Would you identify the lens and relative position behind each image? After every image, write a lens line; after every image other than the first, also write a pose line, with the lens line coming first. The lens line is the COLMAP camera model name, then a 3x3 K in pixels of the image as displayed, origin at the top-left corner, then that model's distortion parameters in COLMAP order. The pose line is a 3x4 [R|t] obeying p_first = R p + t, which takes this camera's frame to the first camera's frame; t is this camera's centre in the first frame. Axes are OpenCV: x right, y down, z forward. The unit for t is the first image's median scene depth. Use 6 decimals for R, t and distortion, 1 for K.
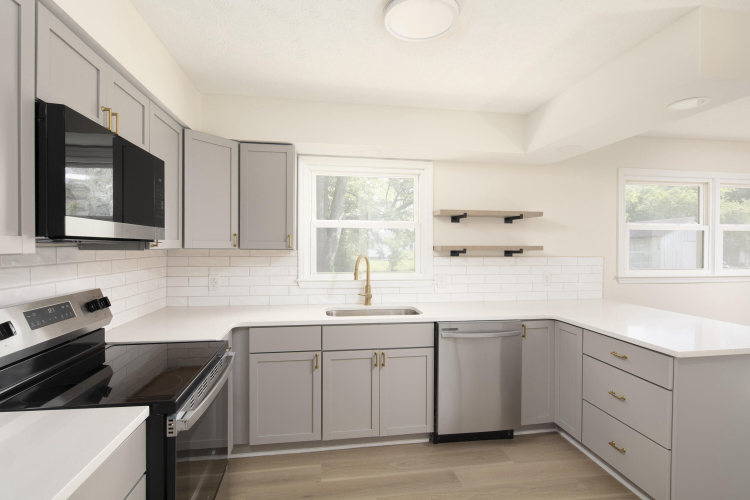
lens RADIAL K [[392.5, 0, 379.5], [0, 392.5, 246.6], [0, 0, 1]] dist [0.006307, 0.000807]
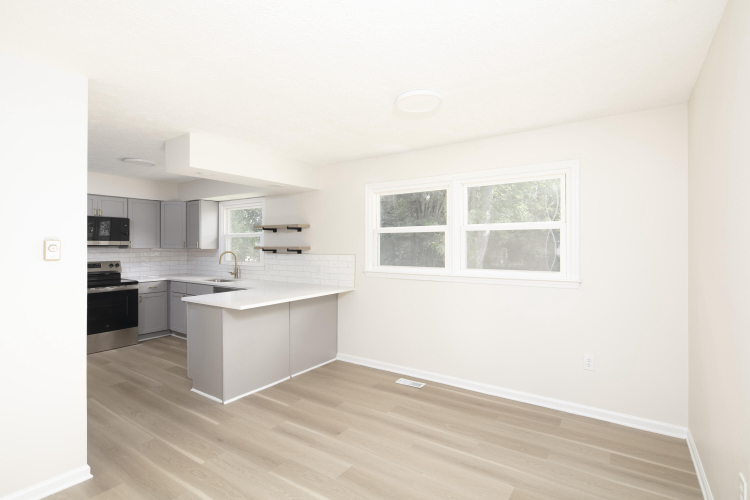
lens RADIAL K [[366.1, 0, 373.9], [0, 366.1, 245.0], [0, 0, 1]] dist [0.001940, -0.001869]
pose [[0.714020, -0.004953, -0.700107, 1.608396], [0.000196, 0.999976, -0.006874, 0.001908], [0.700125, 0.004771, 0.714004, 0.204097]]
